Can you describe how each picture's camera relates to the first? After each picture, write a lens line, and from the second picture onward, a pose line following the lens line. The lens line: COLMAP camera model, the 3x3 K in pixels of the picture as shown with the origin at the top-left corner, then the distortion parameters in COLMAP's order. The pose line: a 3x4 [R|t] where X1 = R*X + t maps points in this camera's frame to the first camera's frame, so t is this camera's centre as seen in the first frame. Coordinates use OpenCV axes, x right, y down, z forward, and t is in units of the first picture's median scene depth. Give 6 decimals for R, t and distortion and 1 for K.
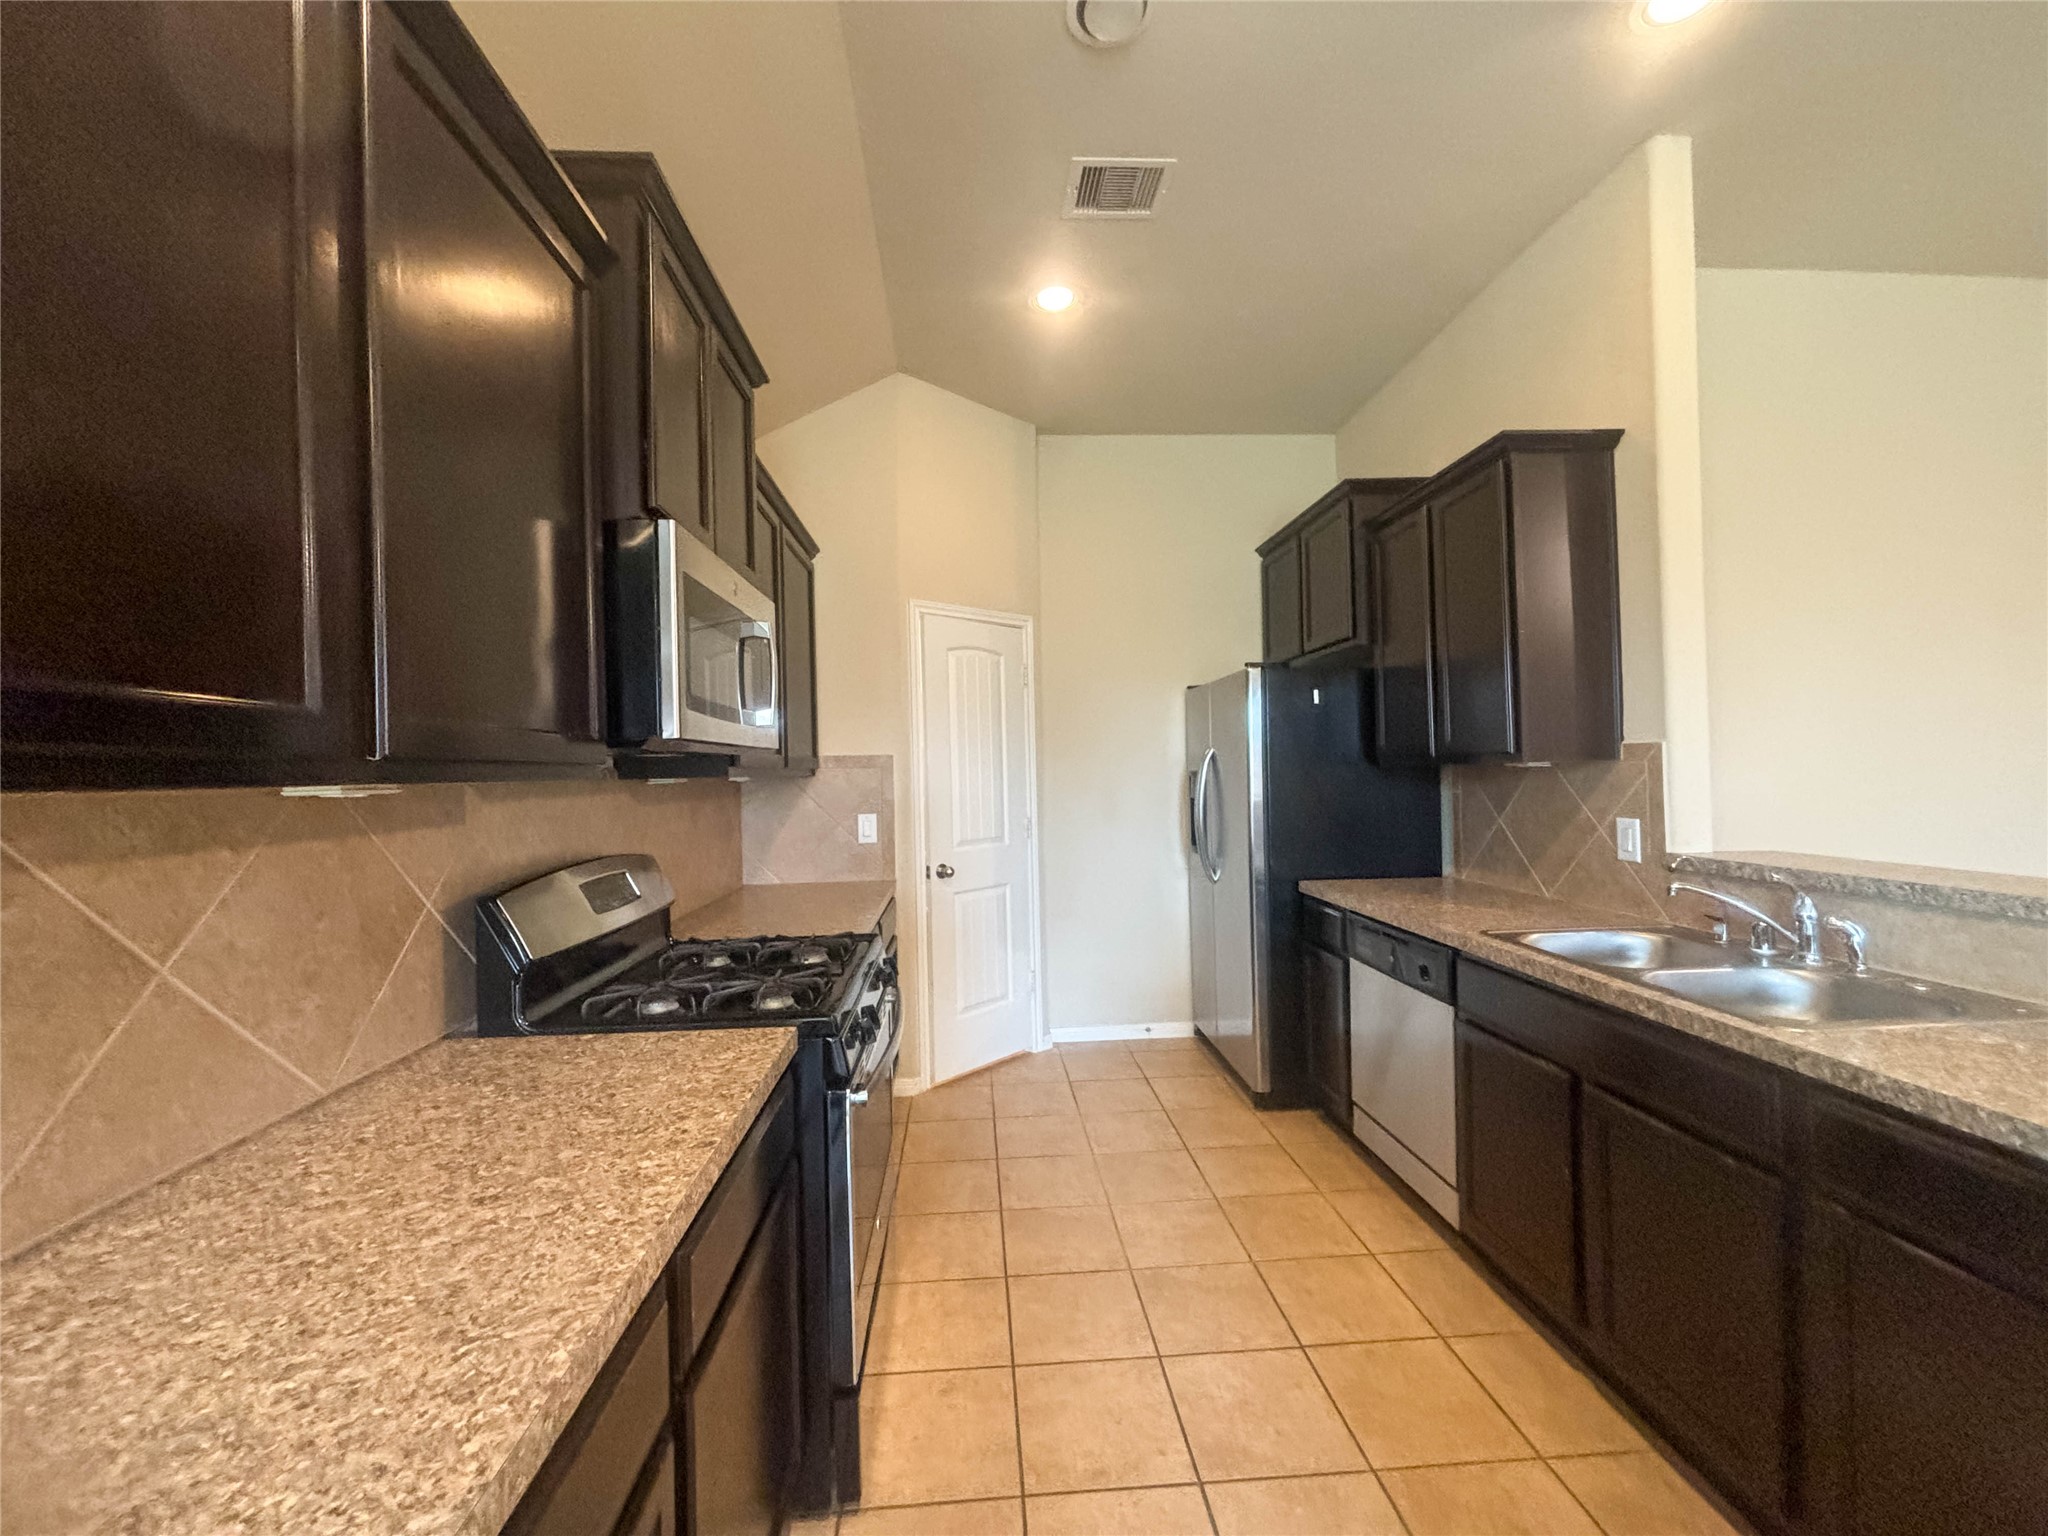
lens RADIAL K [[823.1, 0, 1019.6], [0, 823.1, 758.5], [0, 0, 1]] dist [0.009126, 0.000507]
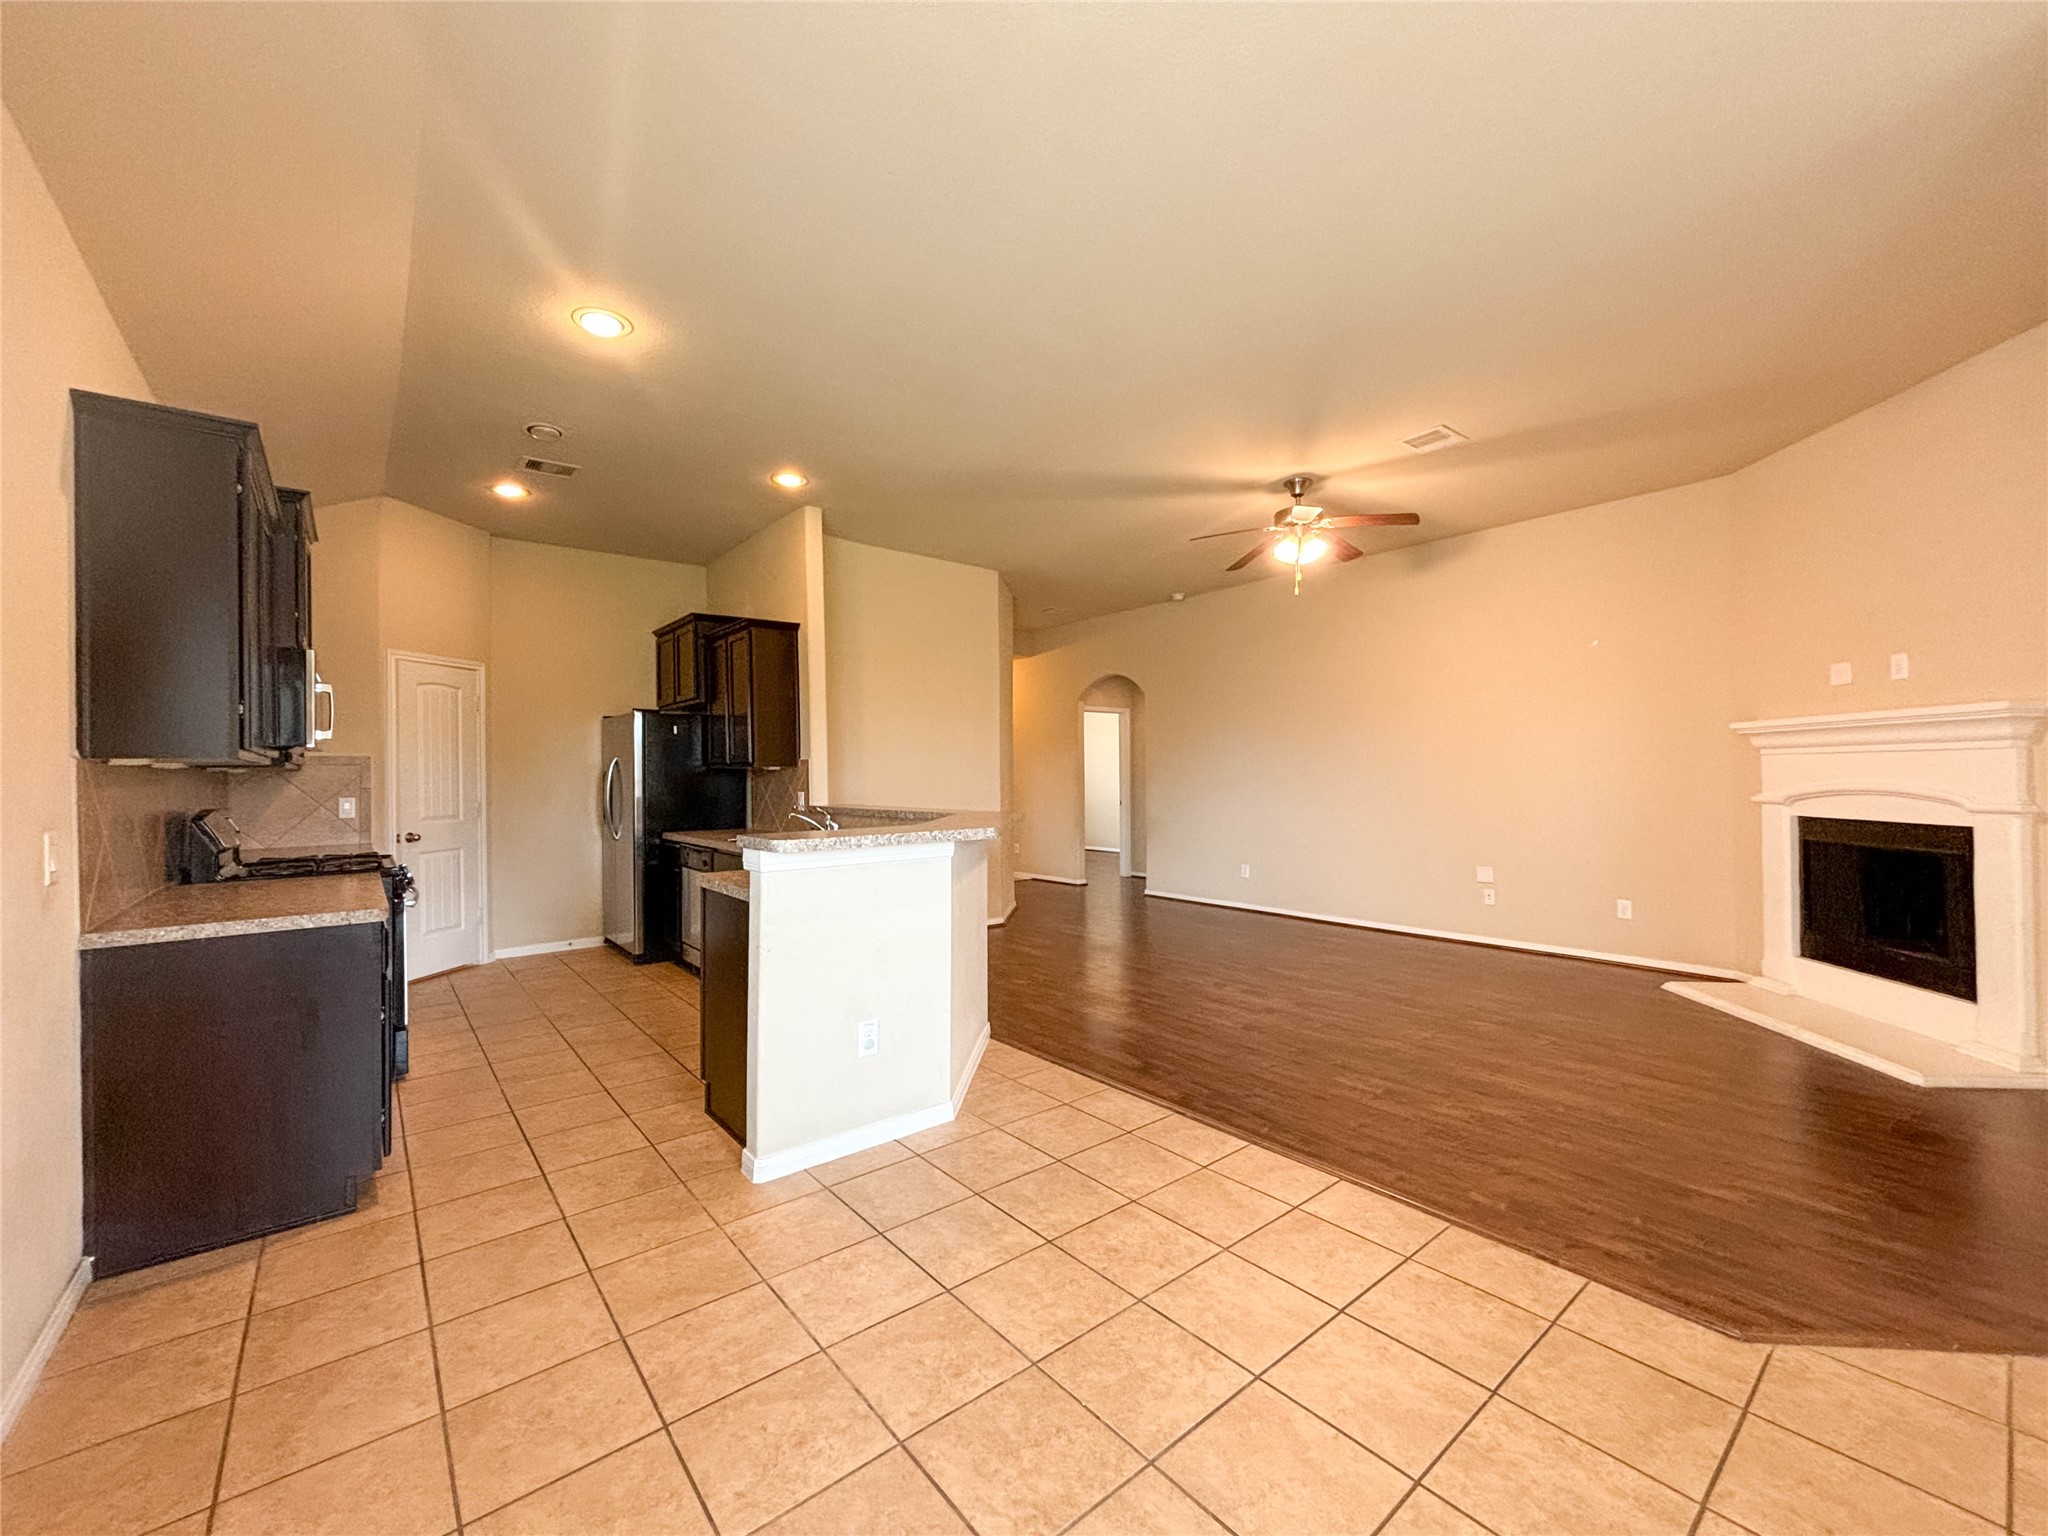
lens RADIAL K [[823.1, 0, 1002.4], [0, 823.1, 765.8], [0, 0, 1]] dist [0.009126, 0.000507]
pose [[0.823163, 0.016102, 0.567577, -0.065730], [-0.013601, 0.999870, -0.008640, 0.009300], [-0.567642, -0.000608, 0.823275, -0.812959]]
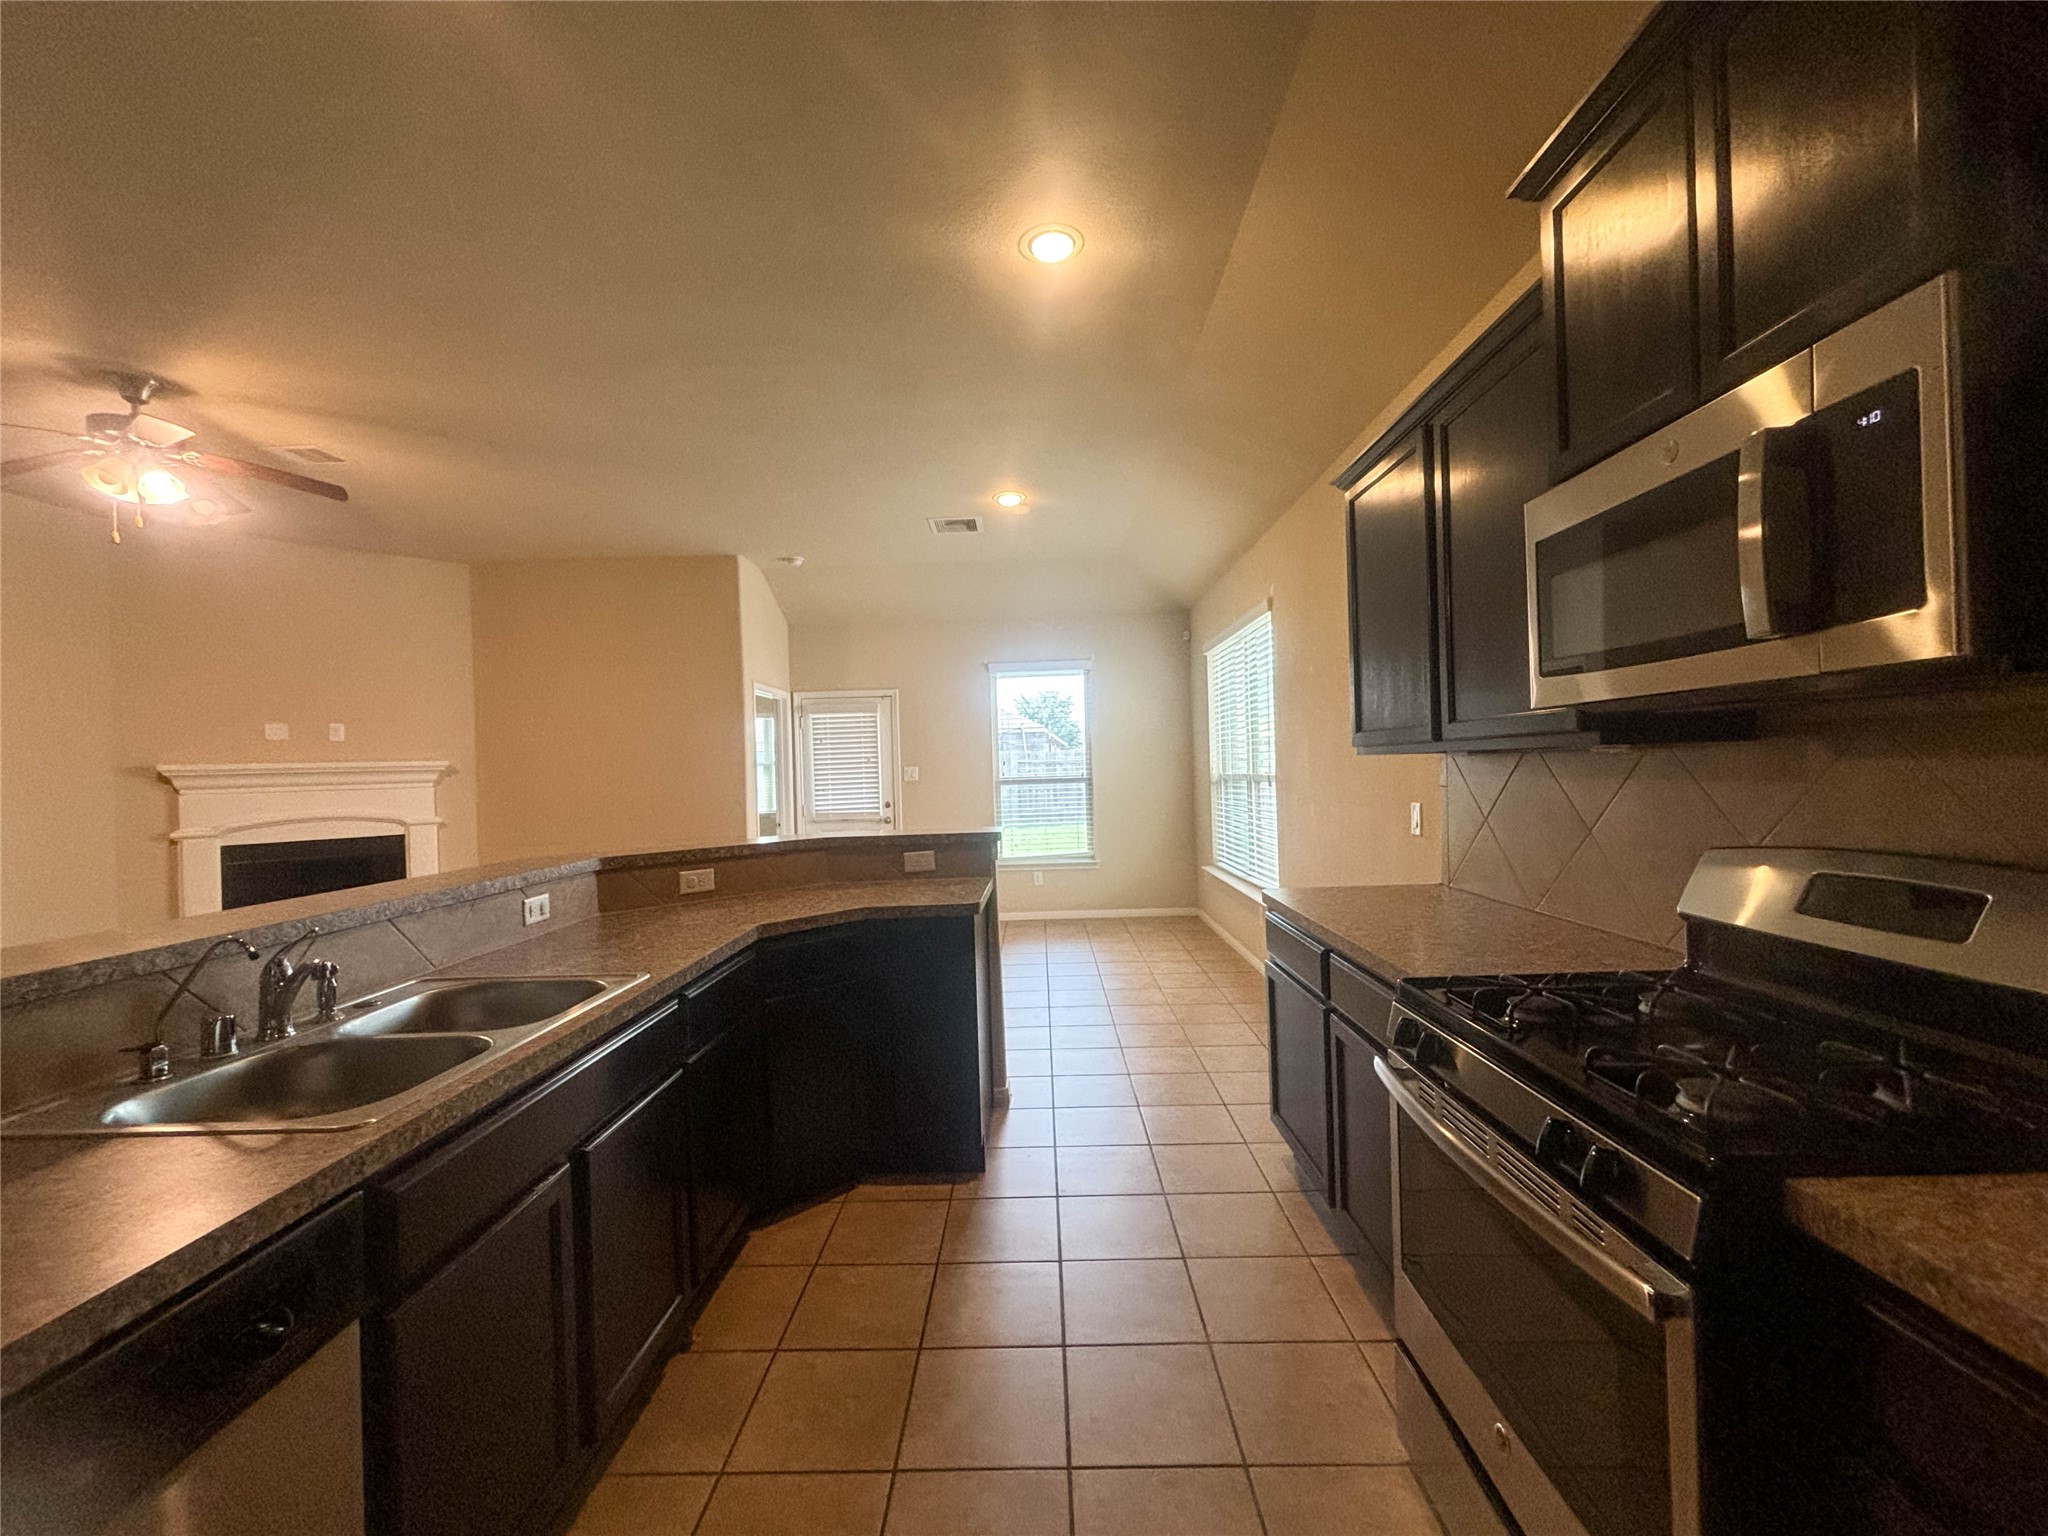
lens RADIAL K [[823.1, 0, 1017.8], [0, 823.1, 762.6], [0, 0, 1]] dist [0.009126, 0.000507]
pose [[-0.995304, 0.046644, 0.084821, 0.071651], [0.045720, 0.998872, -0.012797, -0.005429], [-0.085322, -0.008859, -0.996314, 0.692643]]
